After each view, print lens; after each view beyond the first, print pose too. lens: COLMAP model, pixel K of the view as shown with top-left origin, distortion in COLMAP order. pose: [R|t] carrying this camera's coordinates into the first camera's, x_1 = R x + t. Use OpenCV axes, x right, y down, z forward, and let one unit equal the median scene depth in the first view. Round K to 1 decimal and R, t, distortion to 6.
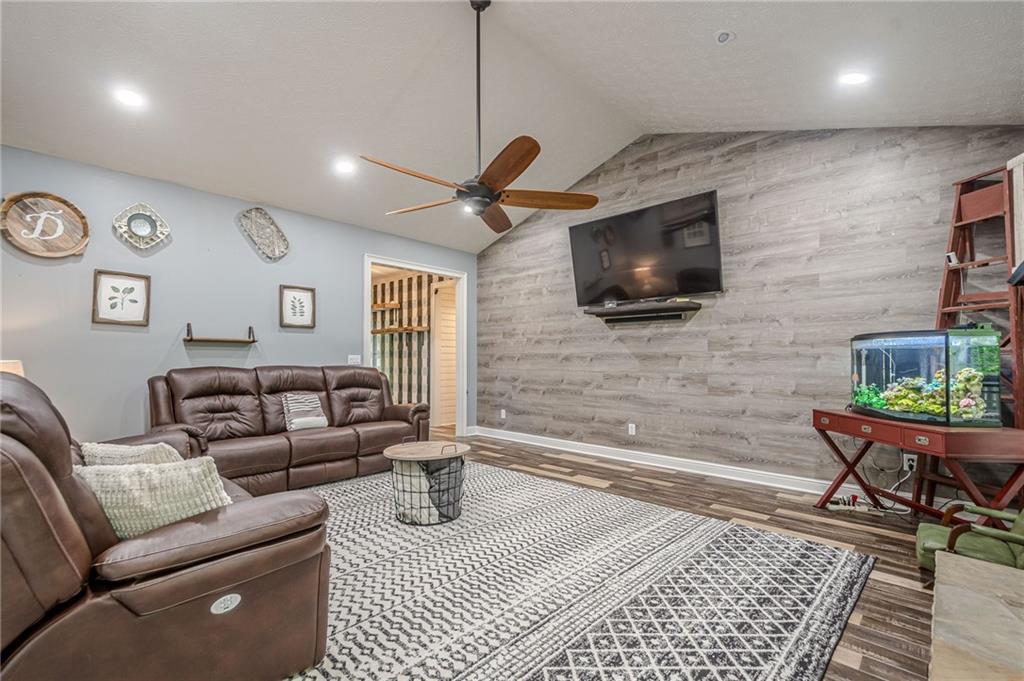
lens RADIAL K [[454.1, 0, 509.8], [0, 454.1, 356.3], [0, 0, 1]] dist [0.003509, -0.000421]
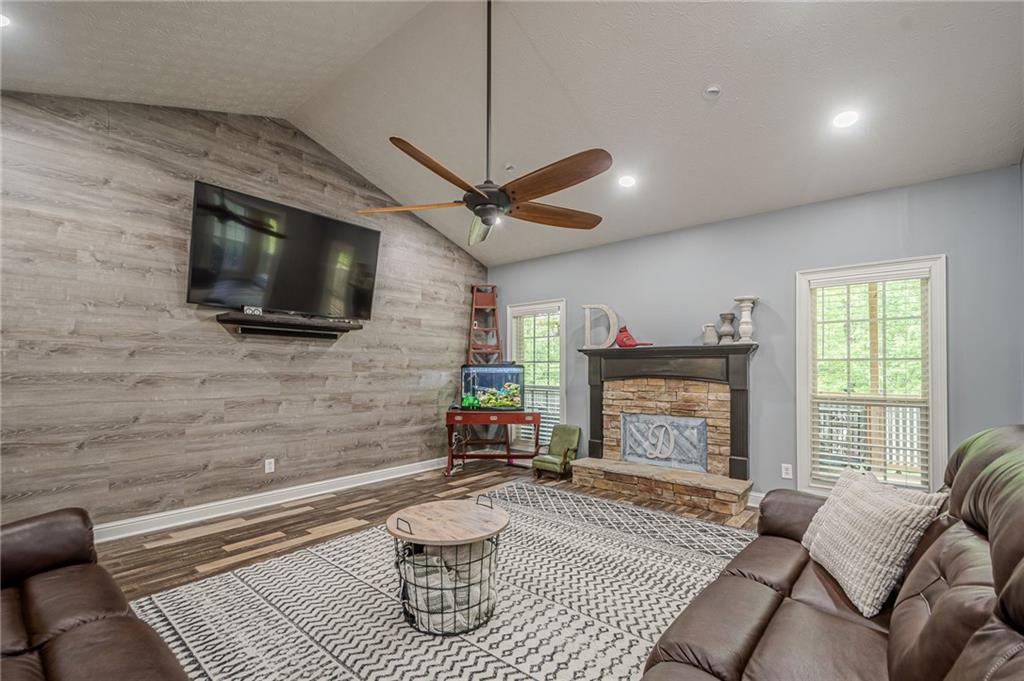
lens RADIAL K [[452.9, 0, 507.7], [0, 452.9, 361.5], [0, 0, 1]] dist [0.019371, -0.000348]
pose [[-0.061571, 0.015570, 0.997981, -0.735622], [-0.012703, 0.999785, -0.016381, -0.025296], [-0.998022, -0.013686, -0.061360, 0.780482]]
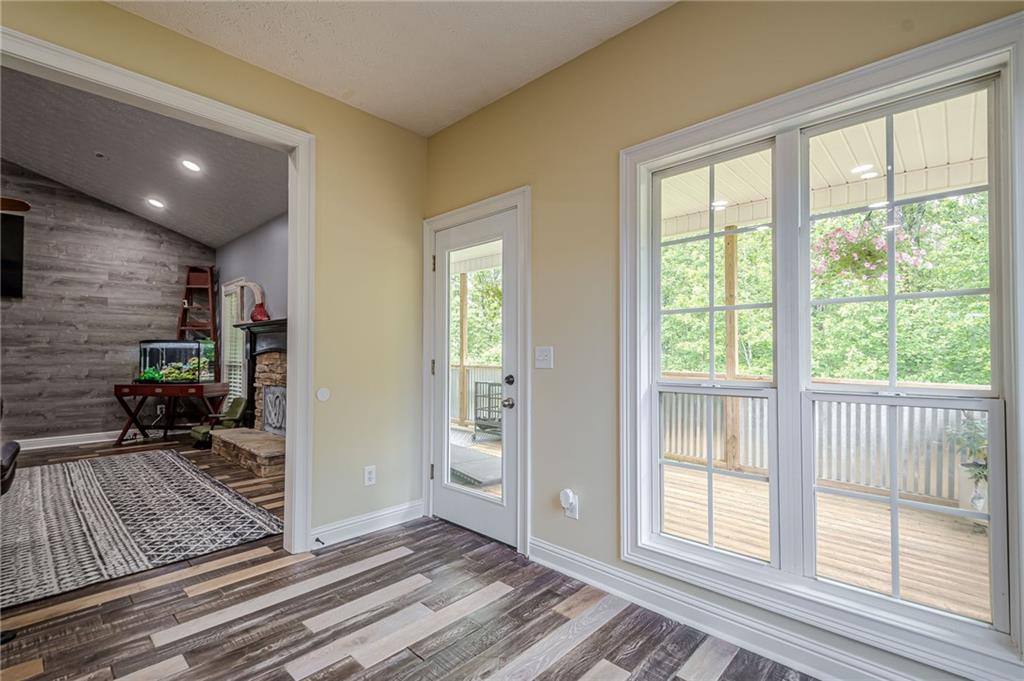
lens RADIAL K [[462.4, 0, 508.9], [0, 462.4, 346.7], [0, 0, 1]] dist [0.008818, -0.000189]
pose [[-0.002084, 0.014715, 0.999890, -0.852027], [-0.009930, 0.999842, -0.014735, -0.005863], [-0.999949, -0.009959, -0.001937, -0.335359]]
